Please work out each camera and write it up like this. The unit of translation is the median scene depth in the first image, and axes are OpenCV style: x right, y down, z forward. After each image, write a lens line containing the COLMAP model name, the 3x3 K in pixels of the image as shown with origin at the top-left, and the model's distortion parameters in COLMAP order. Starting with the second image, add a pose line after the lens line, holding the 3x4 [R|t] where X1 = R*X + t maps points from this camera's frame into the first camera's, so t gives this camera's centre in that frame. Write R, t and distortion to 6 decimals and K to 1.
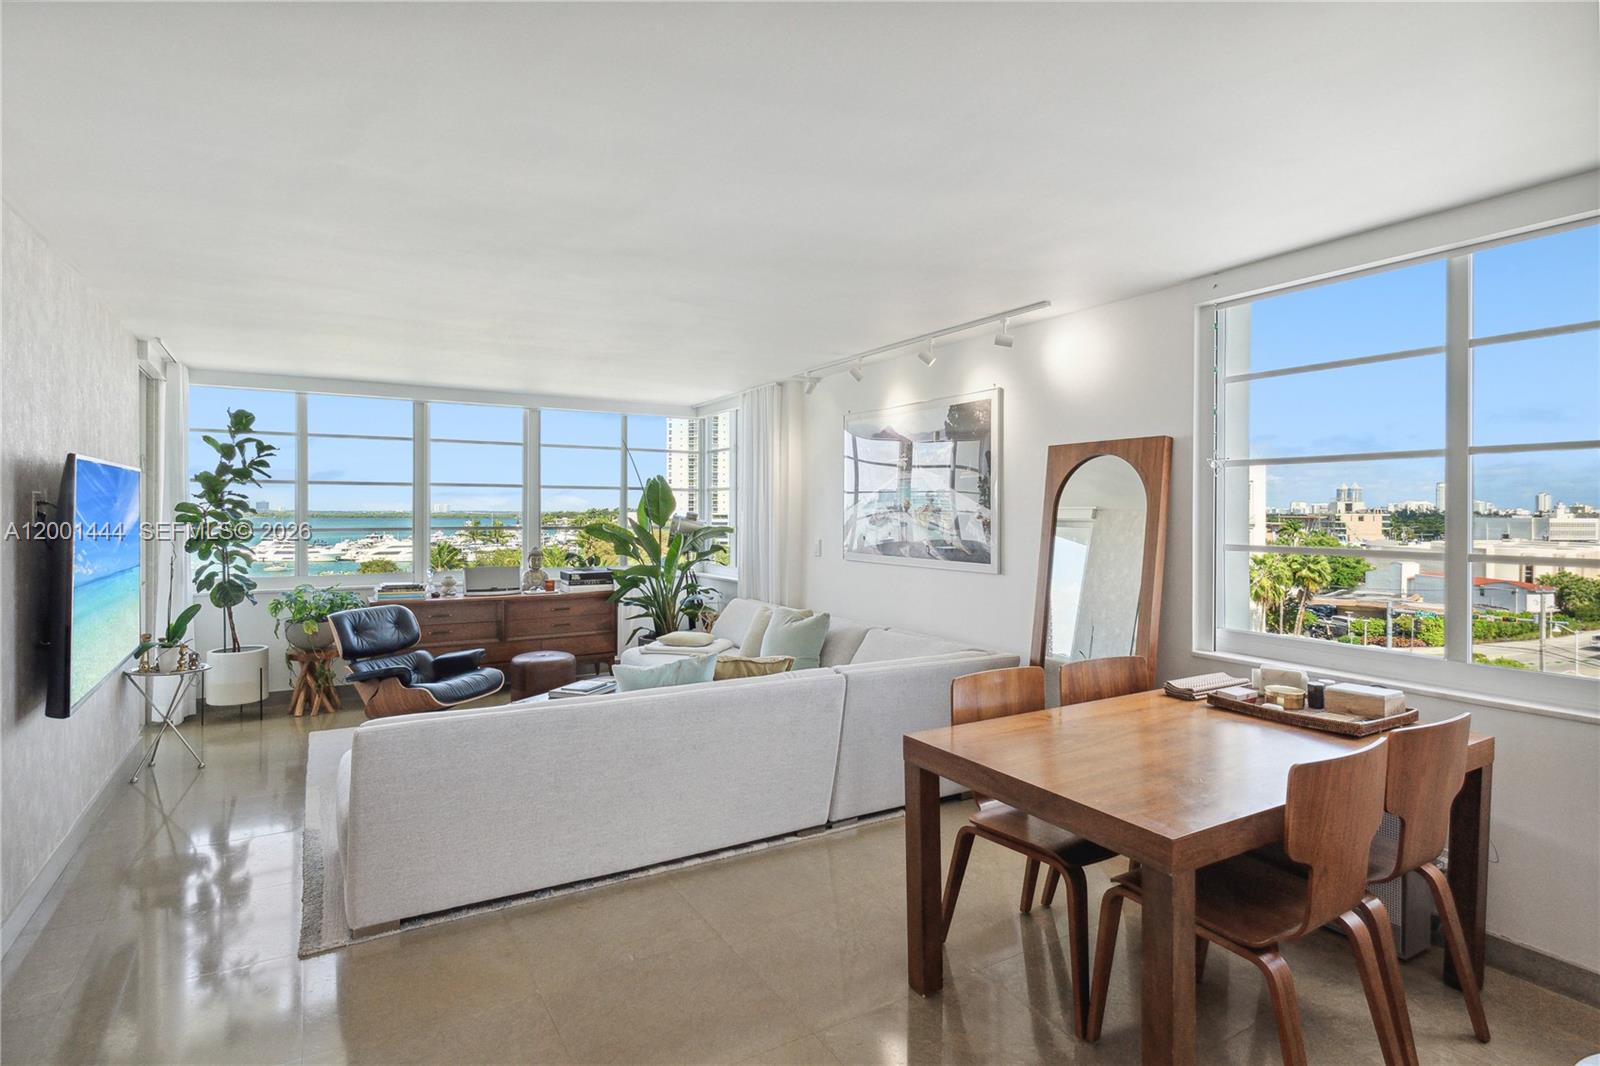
lens RADIAL K [[820.4, 0, 804.2], [0, 820.4, 513.0], [0, 0, 1]] dist [0.001148, -0.000355]
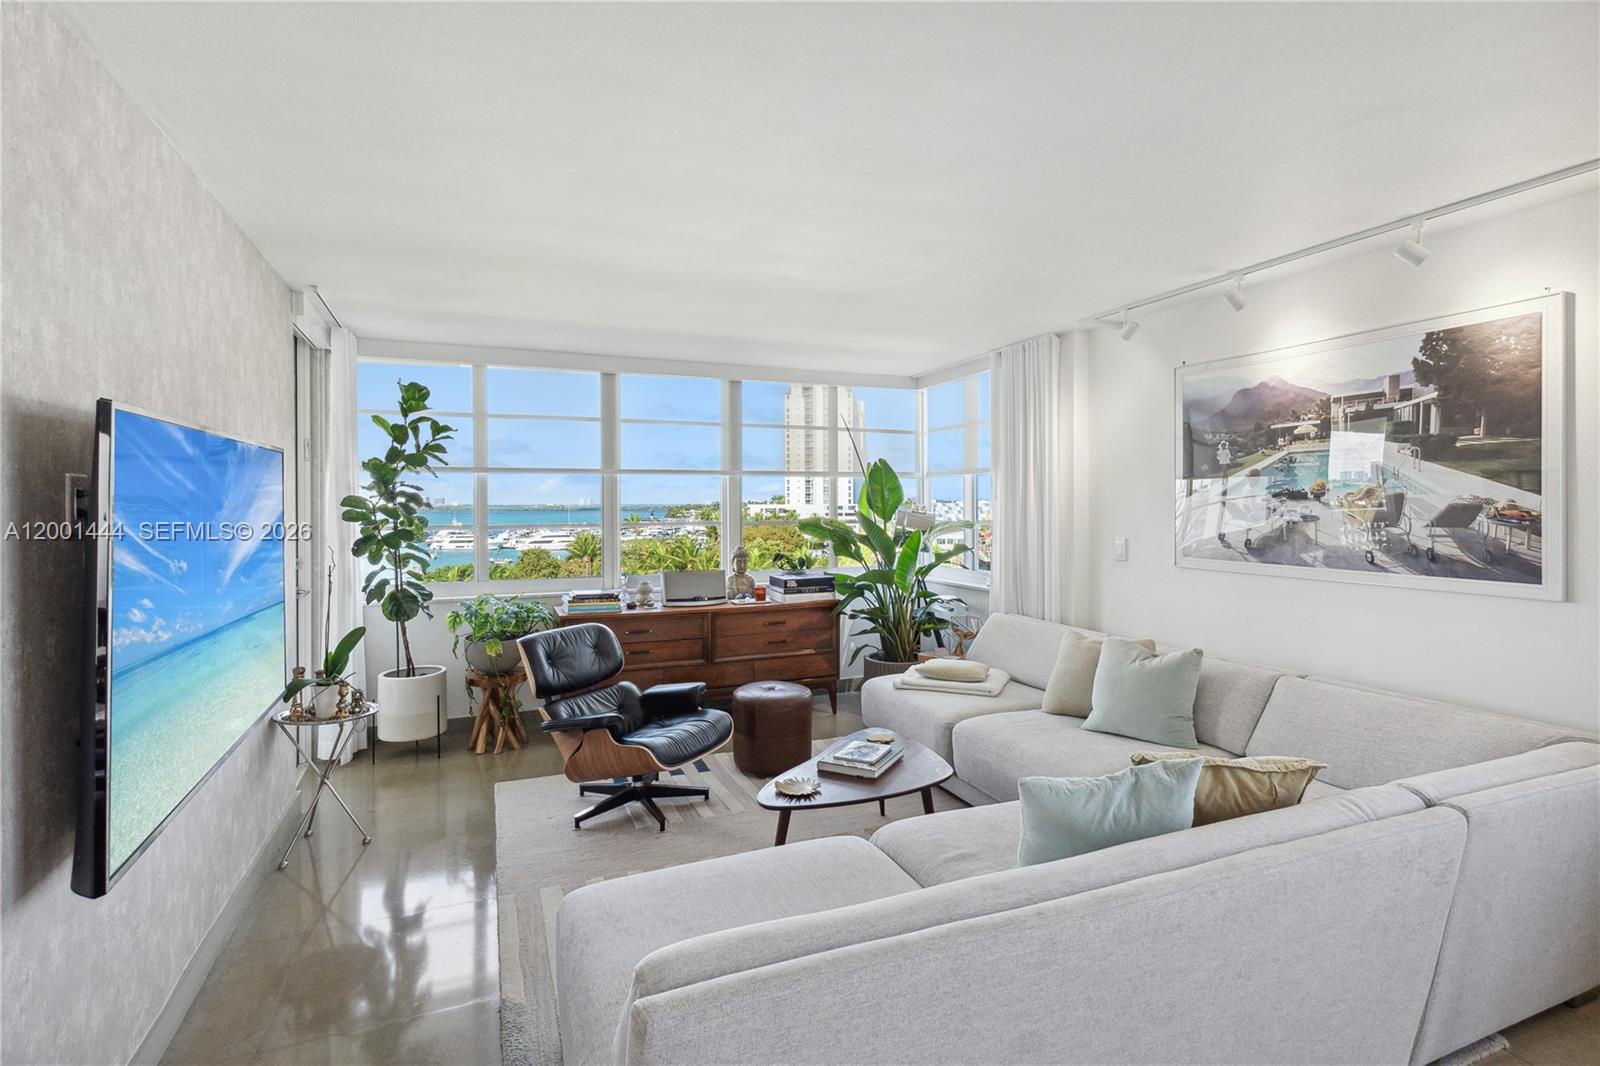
lens RADIAL K [[771.9, 0, 796.4], [0, 771.9, 504.3], [0, 0, 1]] dist [0.001904, 0.000122]
pose [[0.988686, -0.006862, -0.149841, -0.188876], [0.006837, 0.999976, -0.000683, -0.000468], [0.149842, -0.000350, 0.988710, 0.287448]]
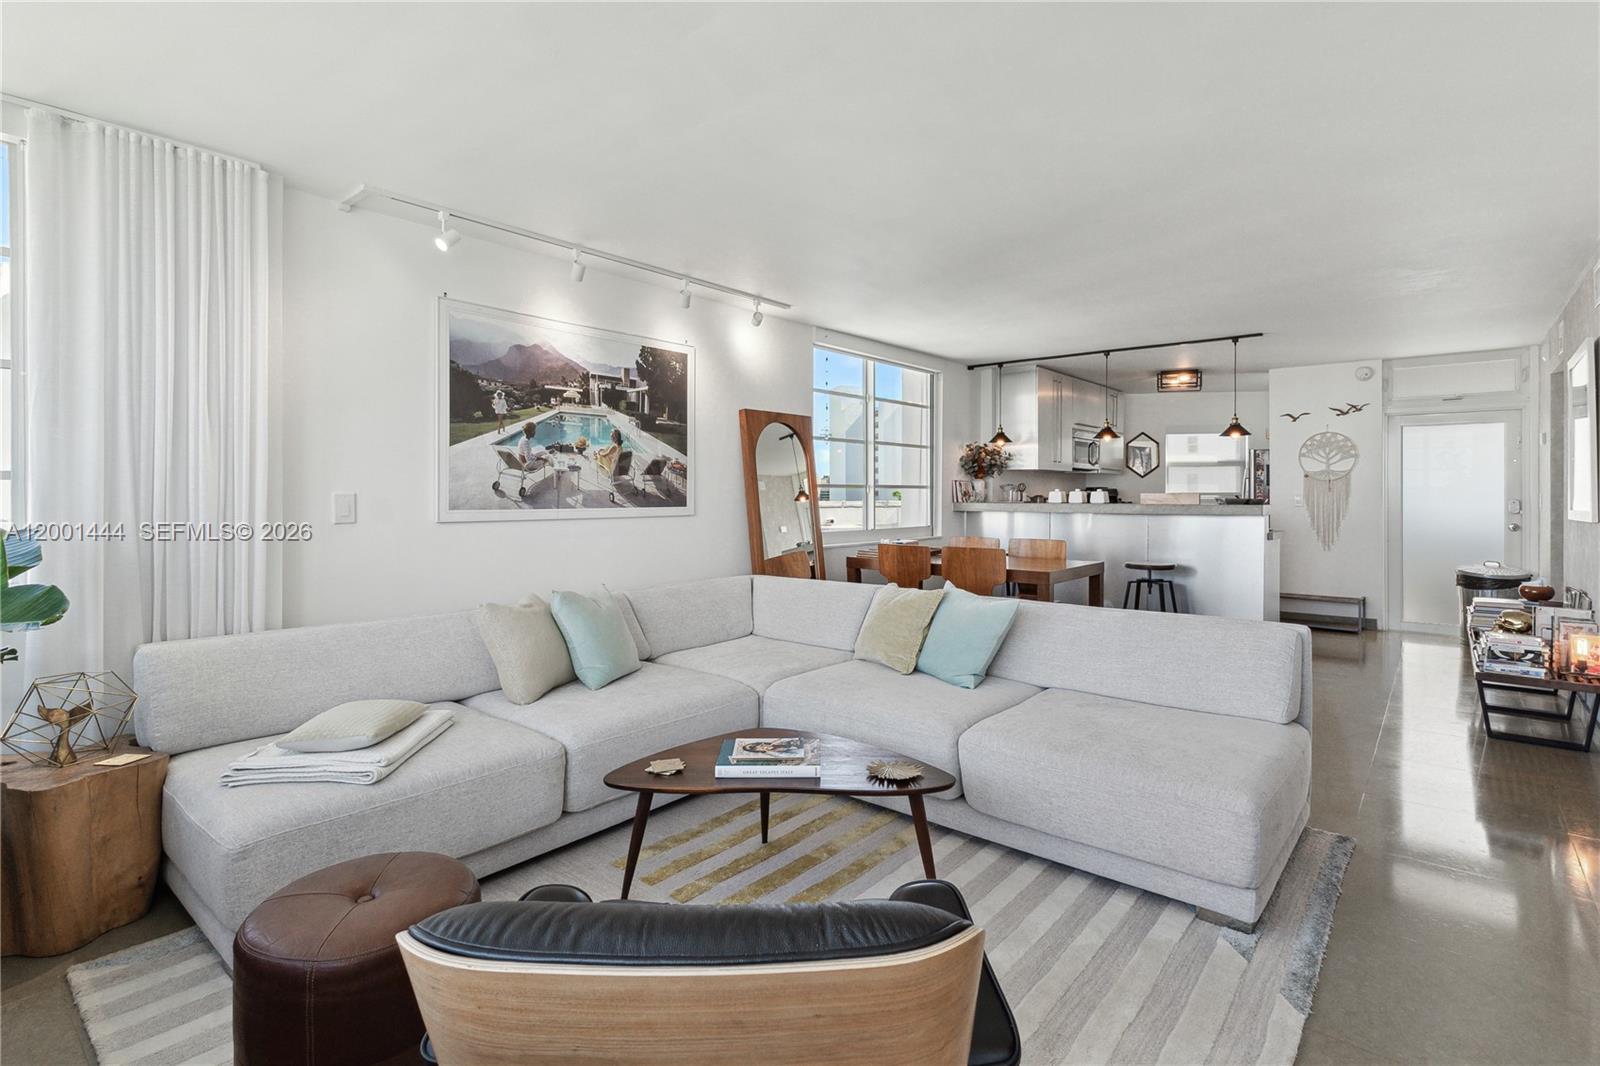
lens RADIAL K [[771.9, 0, 796.4], [0, 771.9, 504.3], [0, 0, 1]] dist [0.001904, 0.000122]
pose [[-0.319226, -0.012937, 0.947590, -0.640704], [0.002565, 0.999891, 0.014515, 0.036518], [-0.947675, 0.007064, -0.319158, 0.970244]]
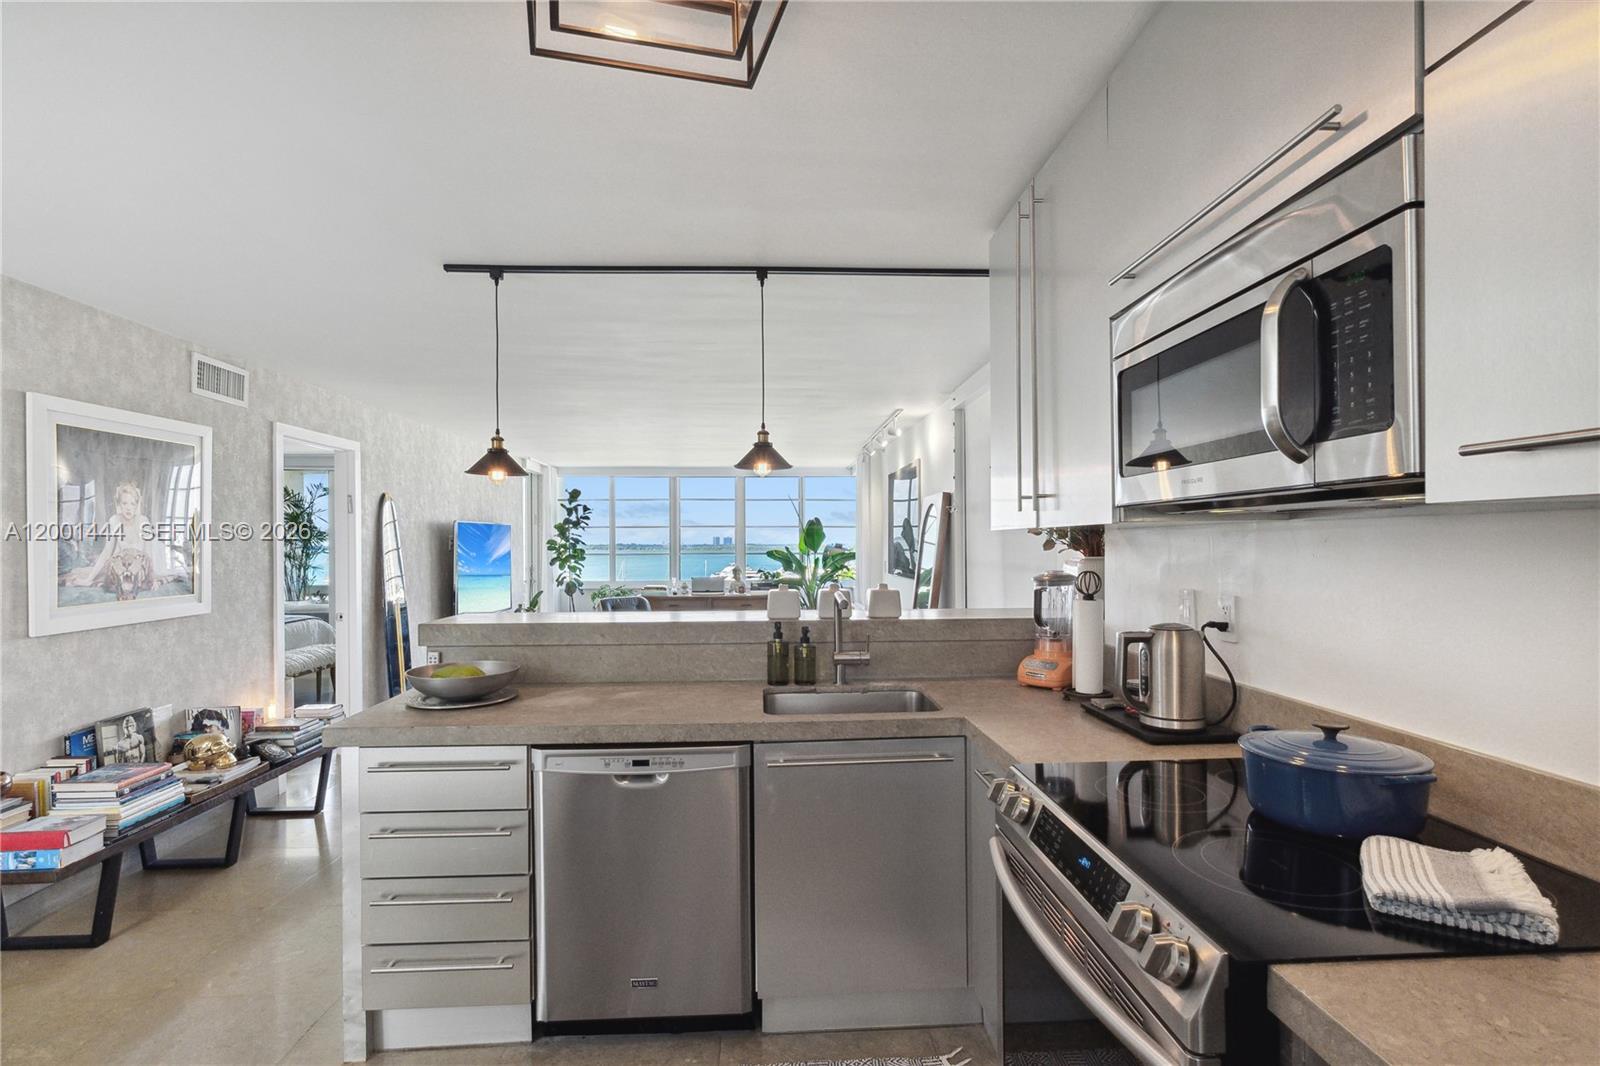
lens RADIAL K [[764.4, 0, 805.2], [0, 764.4, 547.7], [0, 0, 1]] dist [0.001499, 0.000138]
pose [[0.886421, -0.003681, -0.462865, 0.568413], [0.005624, 0.999980, 0.002817, 0.004487], [0.462846, -0.005100, 0.886424, -0.287637]]
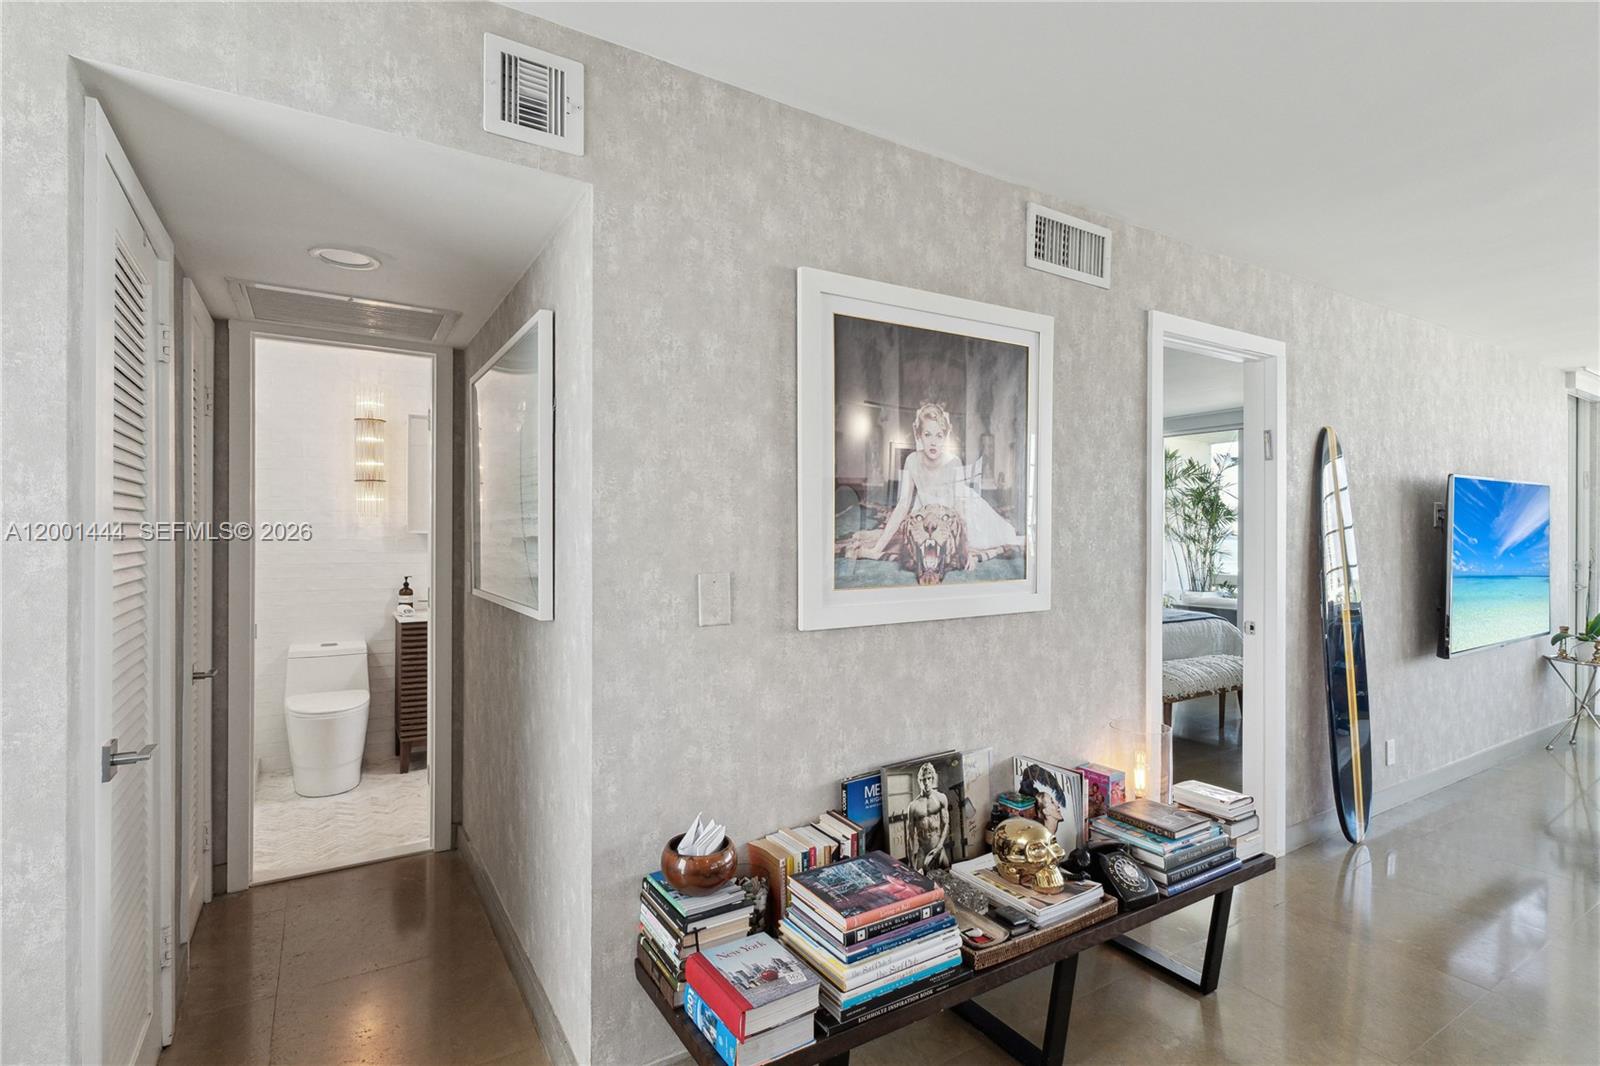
lens RADIAL K [[782.0, 0, 800.0], [0, 782.0, 533.0], [0, 0, 1]] dist [-0.001871, -0.000068]
pose [[0.018363, -0.003768, -0.999824, 0.222972], [-0.004613, 0.999982, -0.003853, 0.020262], [0.999821, 0.004683, 0.018345, -0.078606]]
